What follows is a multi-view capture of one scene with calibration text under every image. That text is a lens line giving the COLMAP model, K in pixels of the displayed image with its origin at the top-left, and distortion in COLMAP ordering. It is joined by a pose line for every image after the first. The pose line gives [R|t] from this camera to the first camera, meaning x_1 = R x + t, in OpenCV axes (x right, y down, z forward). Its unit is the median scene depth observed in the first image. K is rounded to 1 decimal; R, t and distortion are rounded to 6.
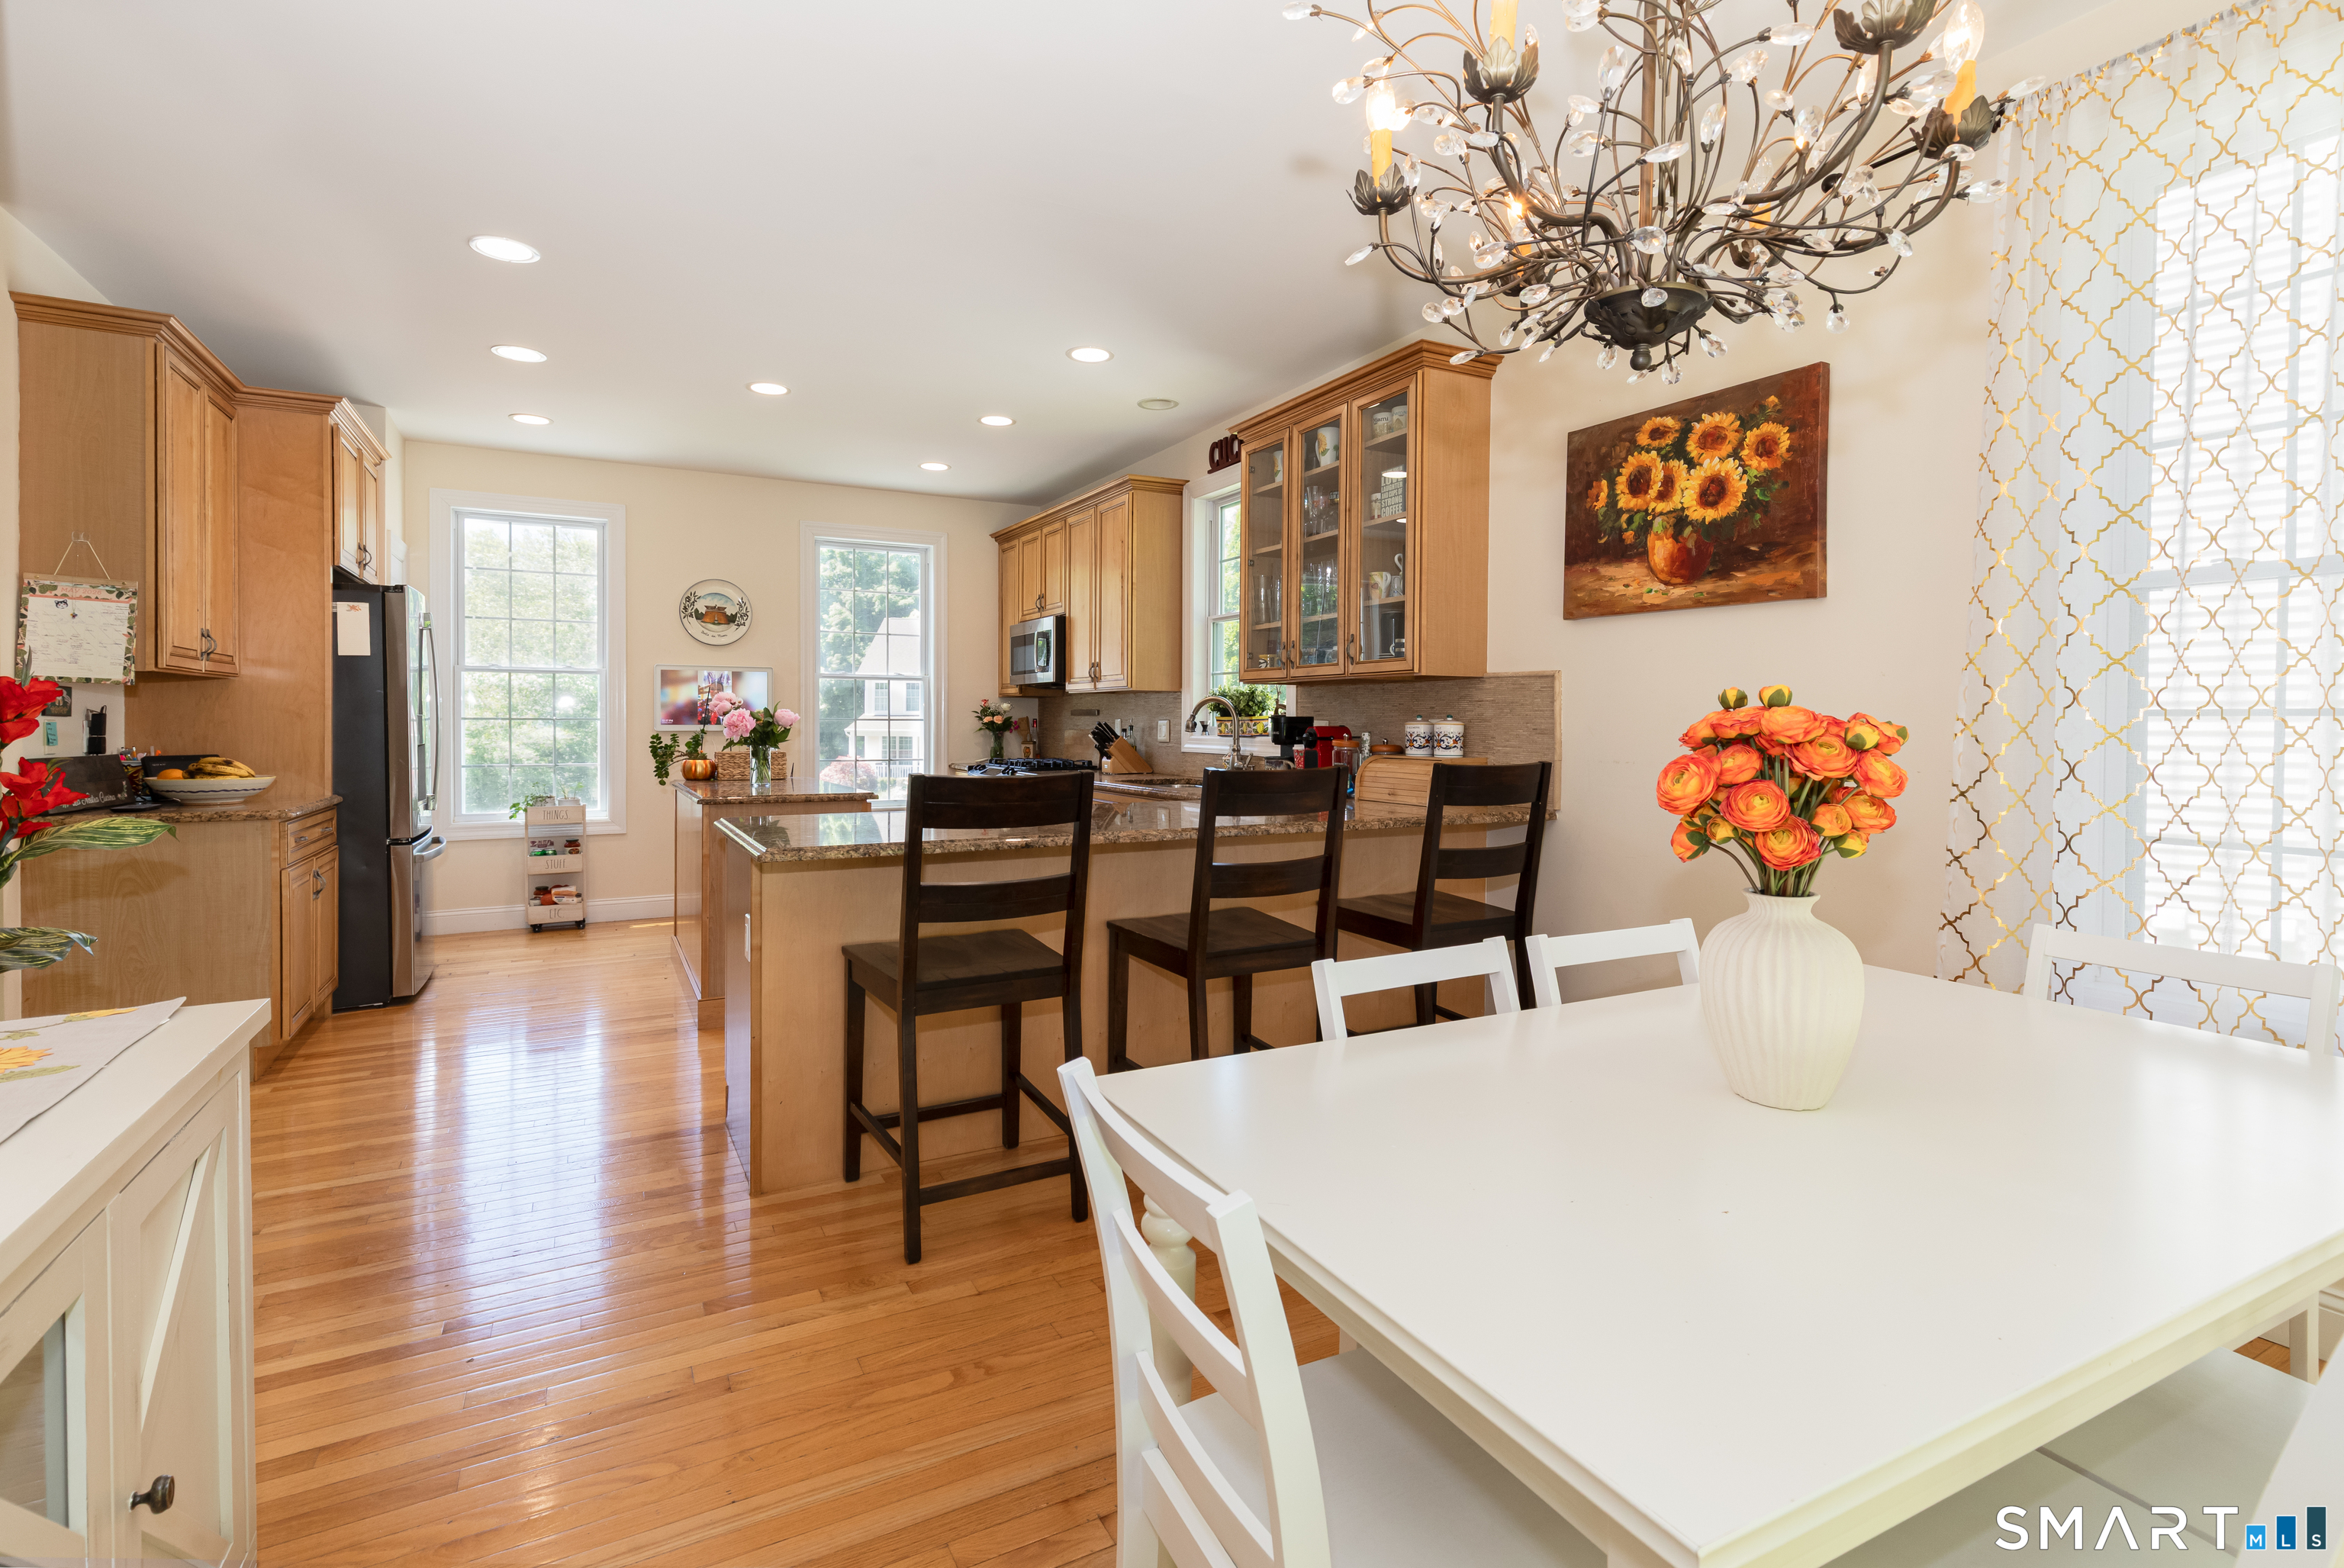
lens RADIAL K [[1084.5, 0, 1154.4], [0, 1084.5, 742.1], [0, 0, 1]] dist [0.010369, -0.000977]
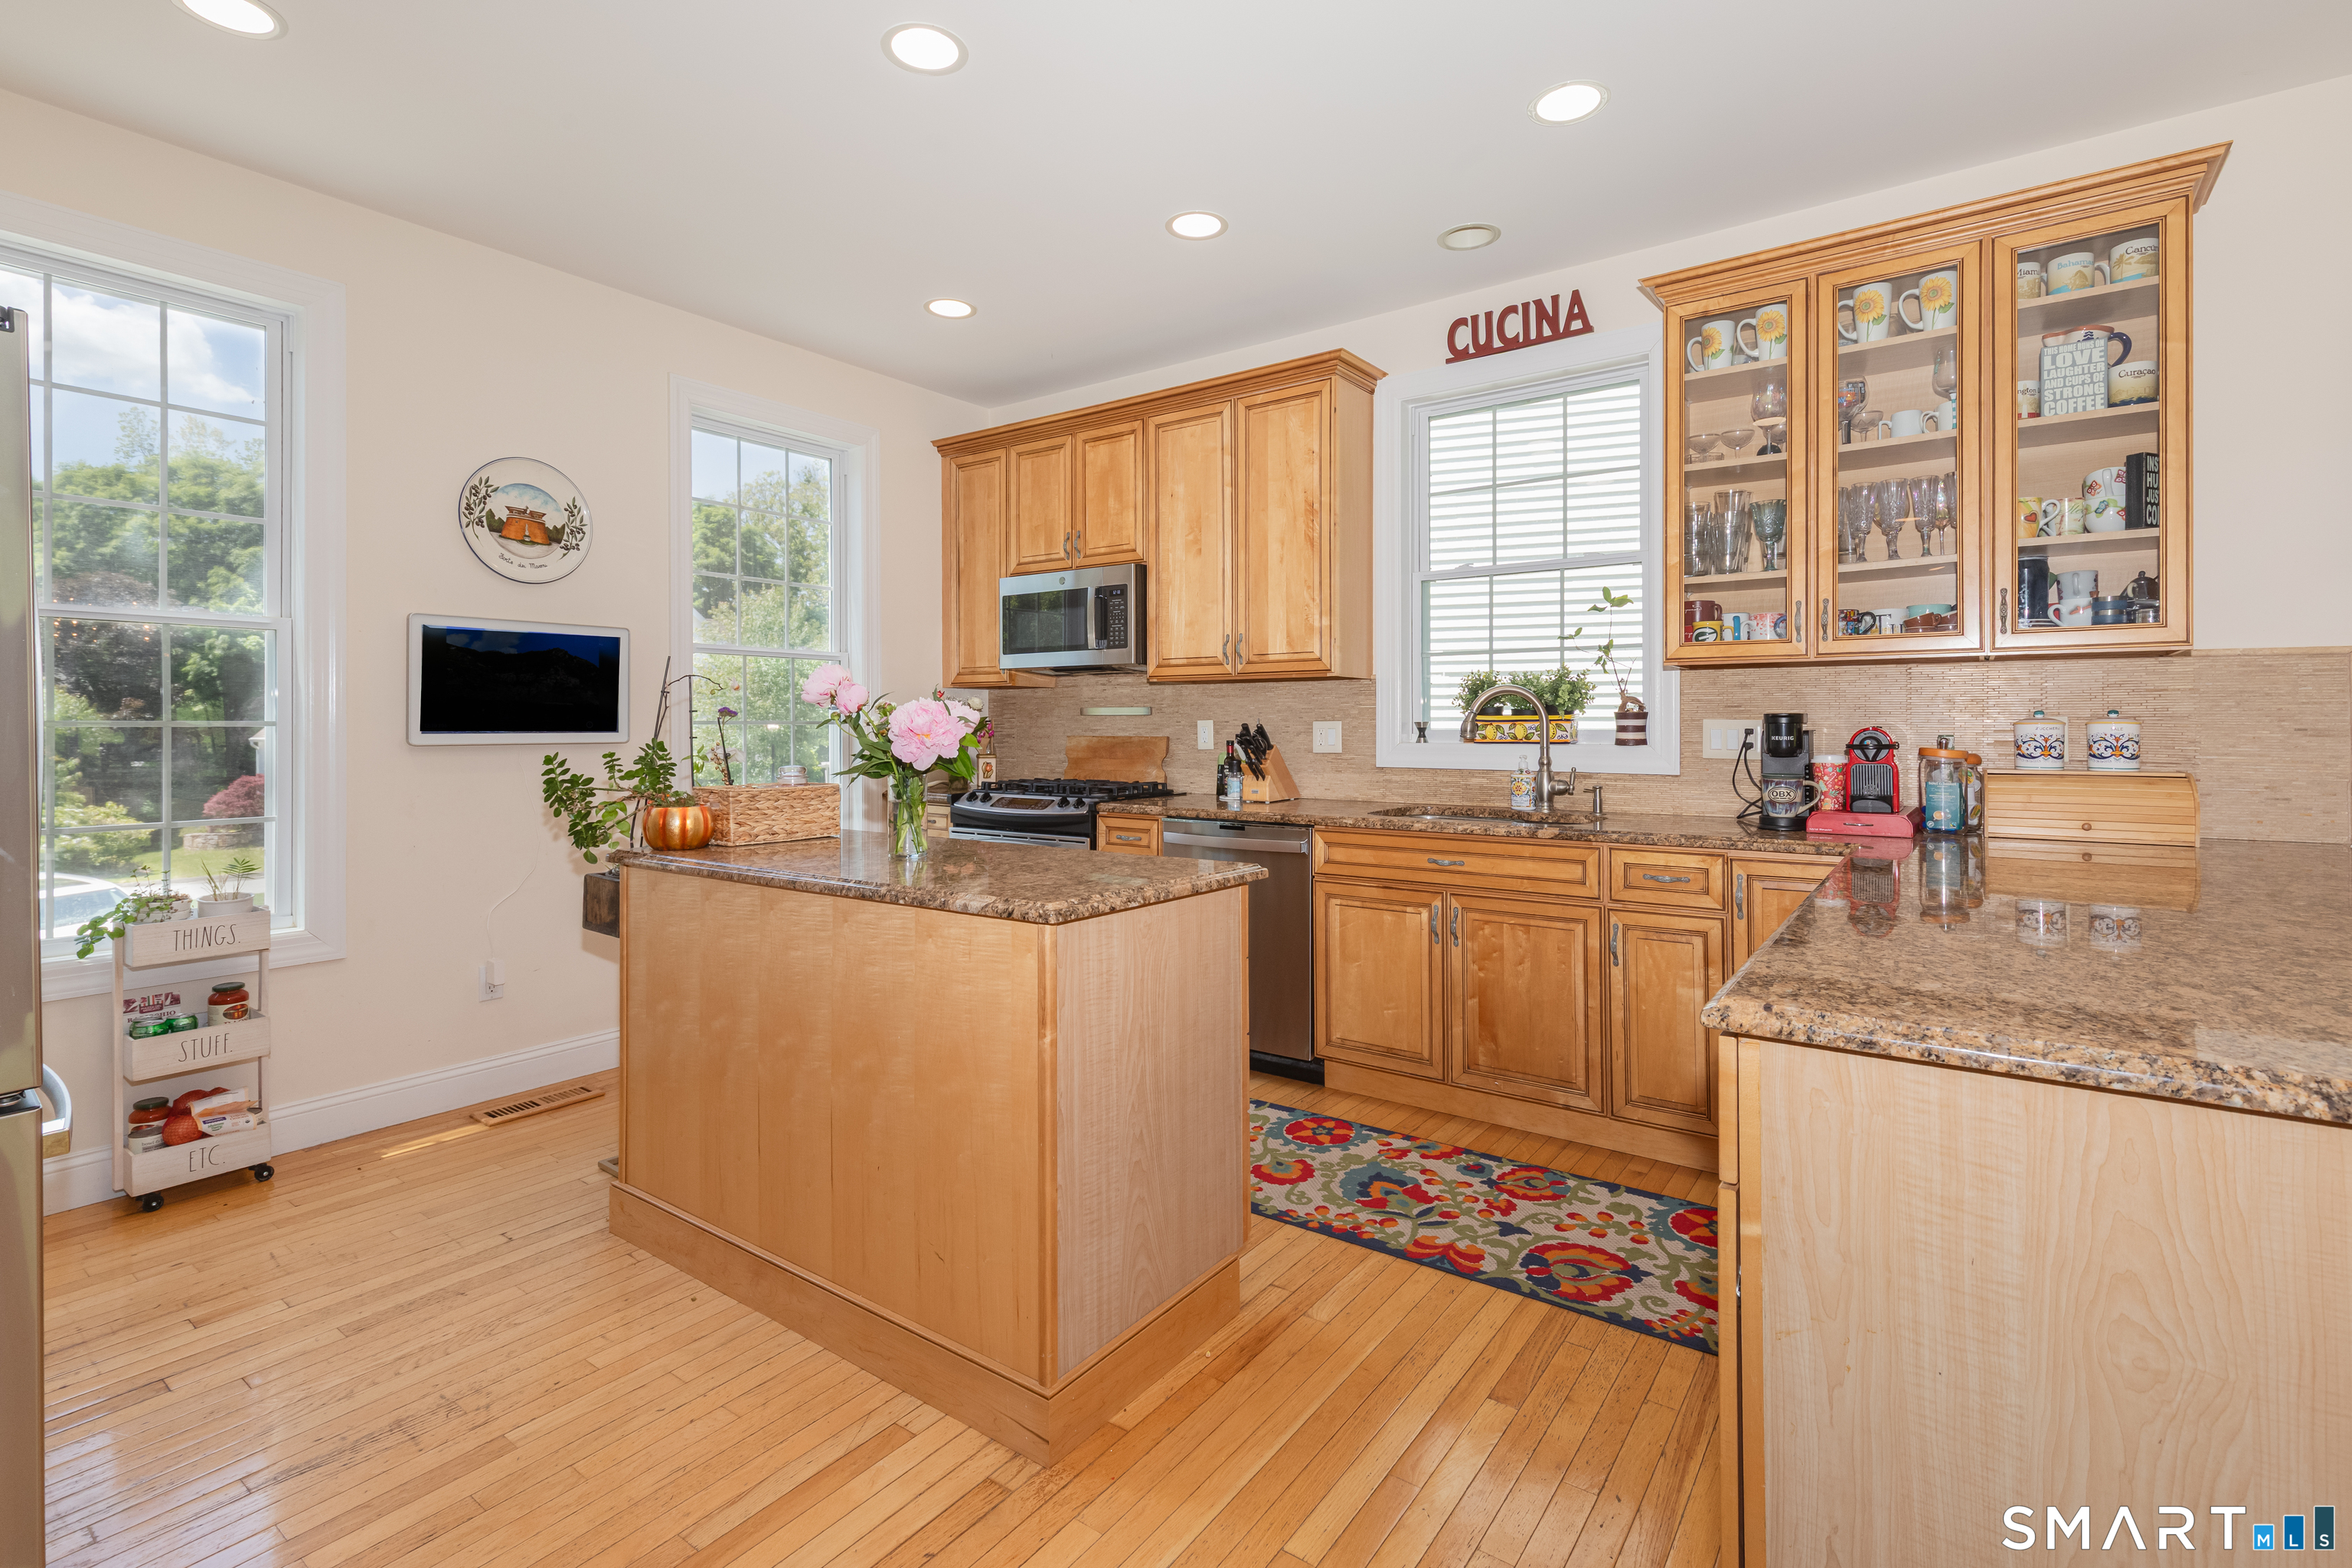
lens RADIAL K [[1088.2, 0, 1131.2], [0, 1088.2, 718.5], [0, 0, 1]] dist [0.010369, -0.000977]
pose [[0.905190, -0.003361, 0.424993, -1.066326], [0.011249, 0.999808, -0.016053, -0.031603], [-0.424858, 0.019312, 0.905054, 1.151588]]
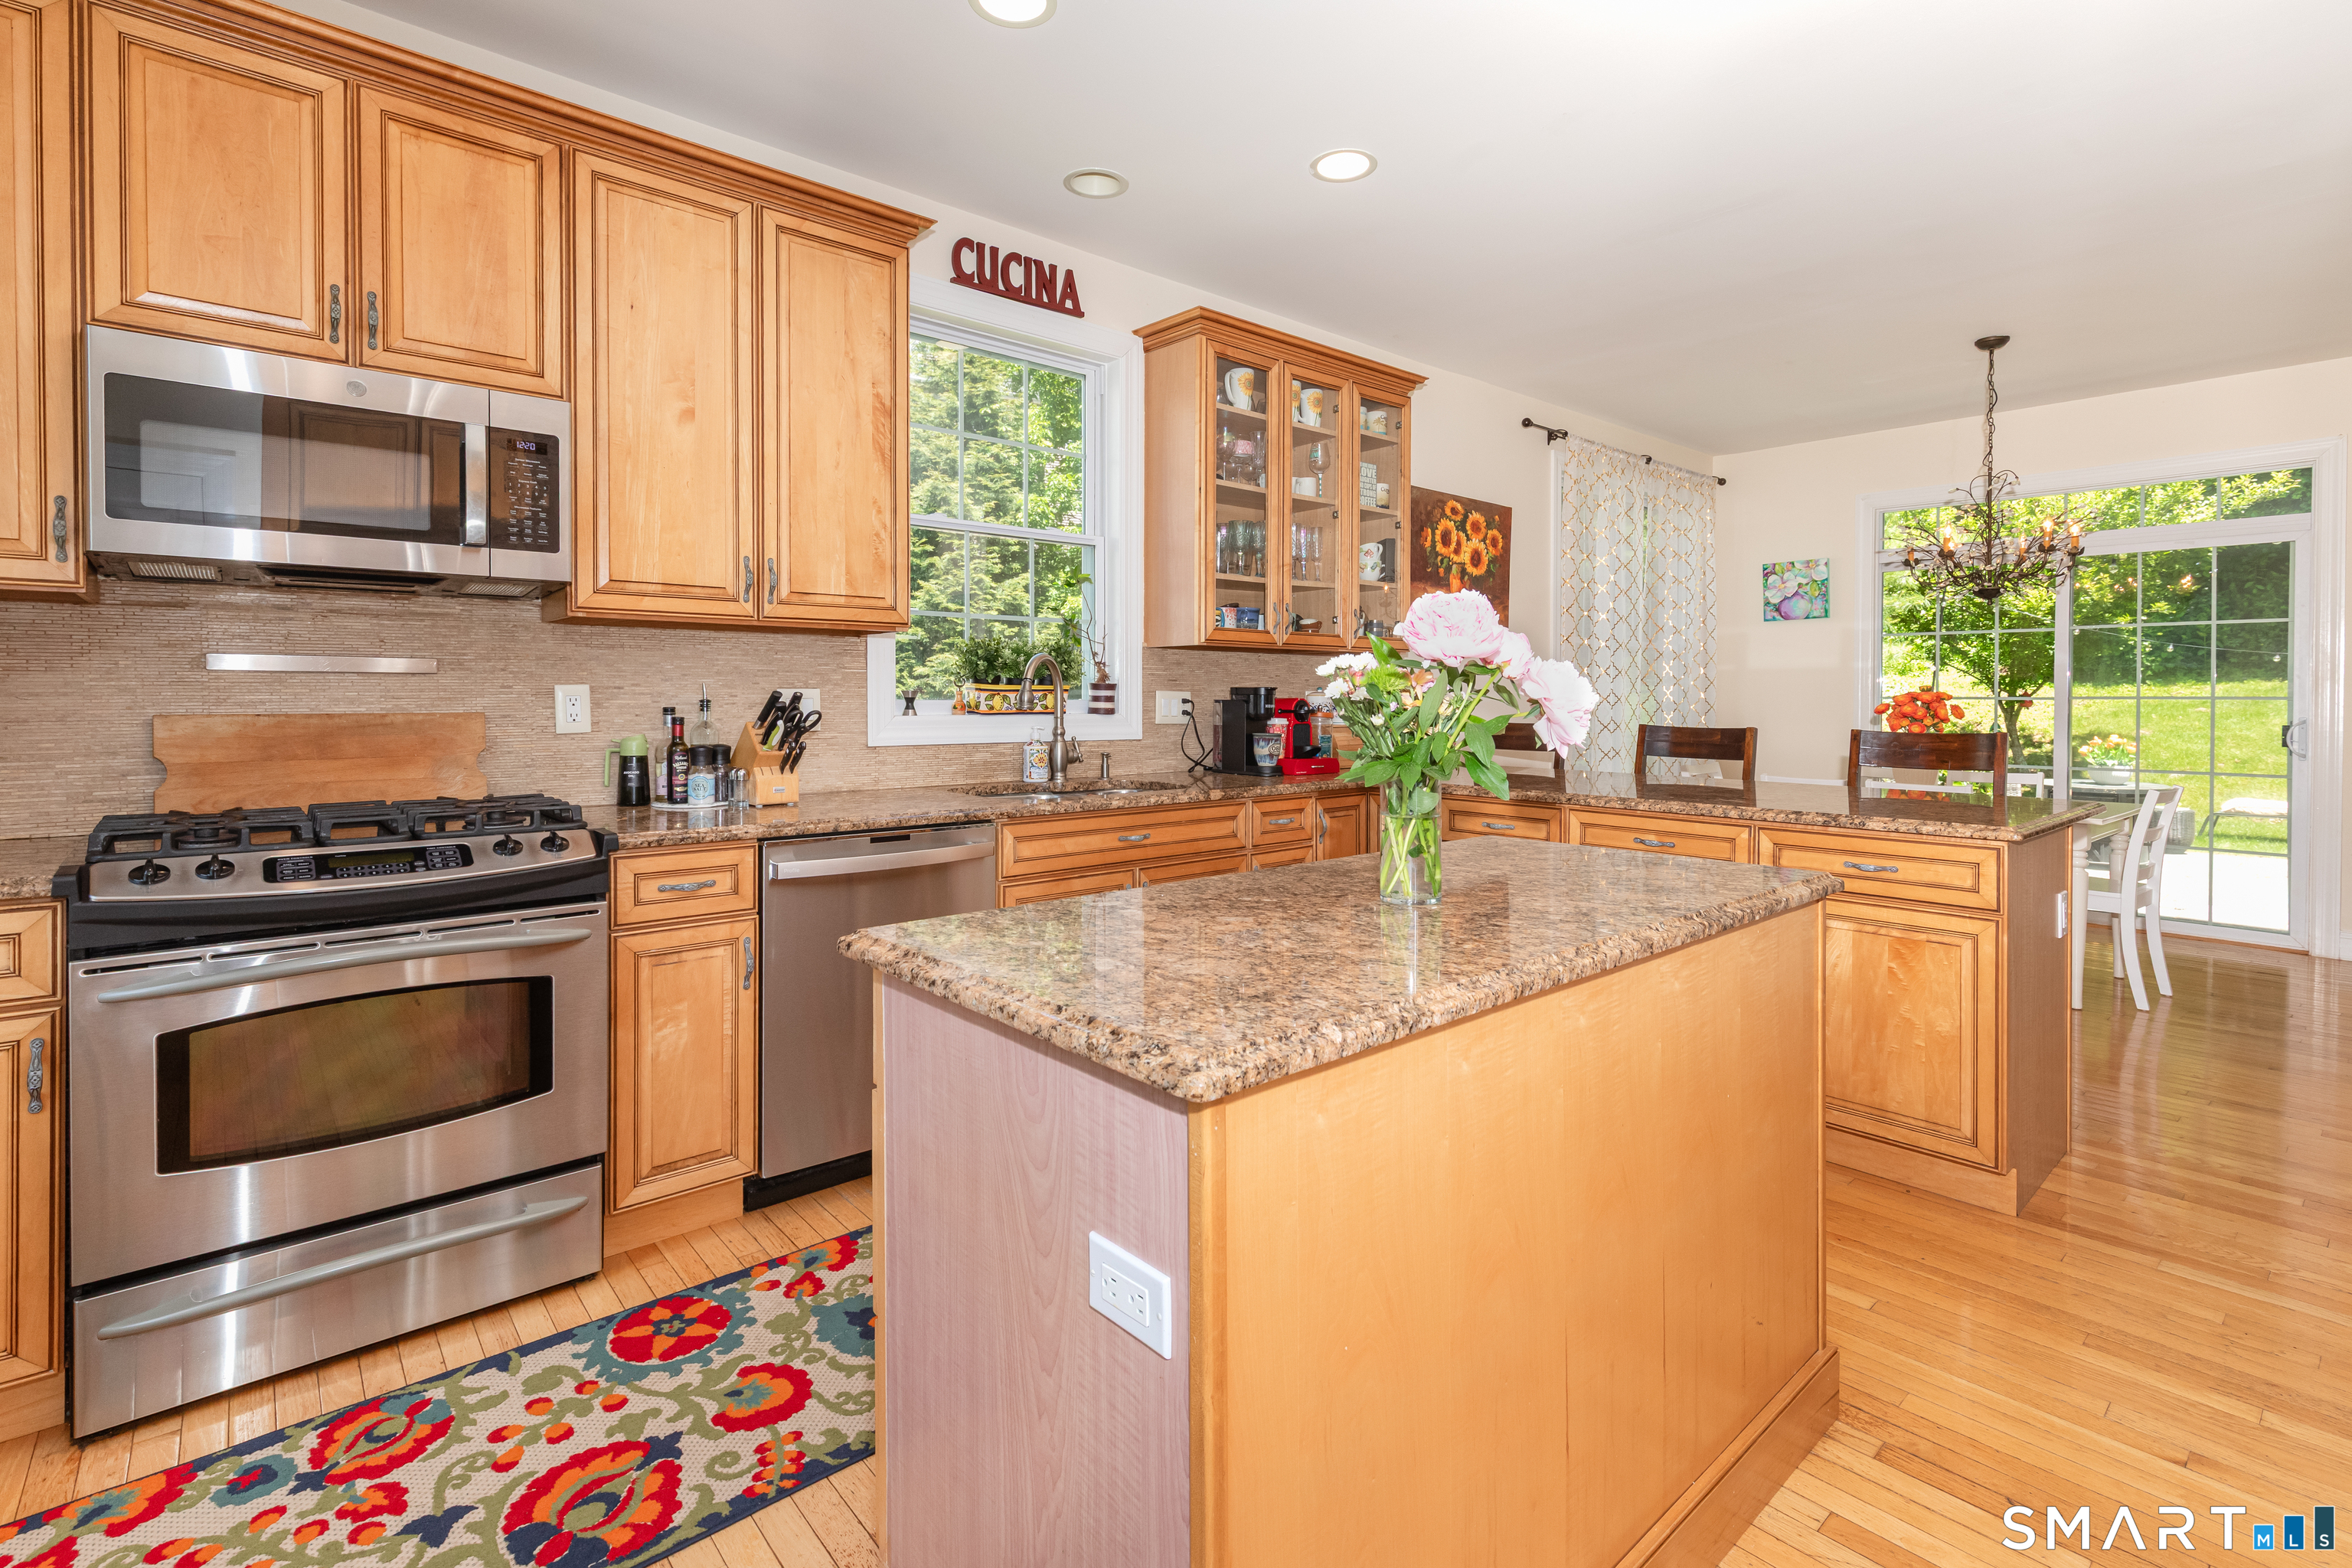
lens RADIAL K [[1088.2, 0, 1201.7], [0, 1088.2, 698.6], [0, 0, 1]] dist [0.010369, -0.000977]
pose [[-0.235377, -0.001003, 0.971904, -1.006781], [0.018597, 0.999812, 0.005535, -0.027981], [-0.971726, 0.019377, -0.235314, 1.766045]]
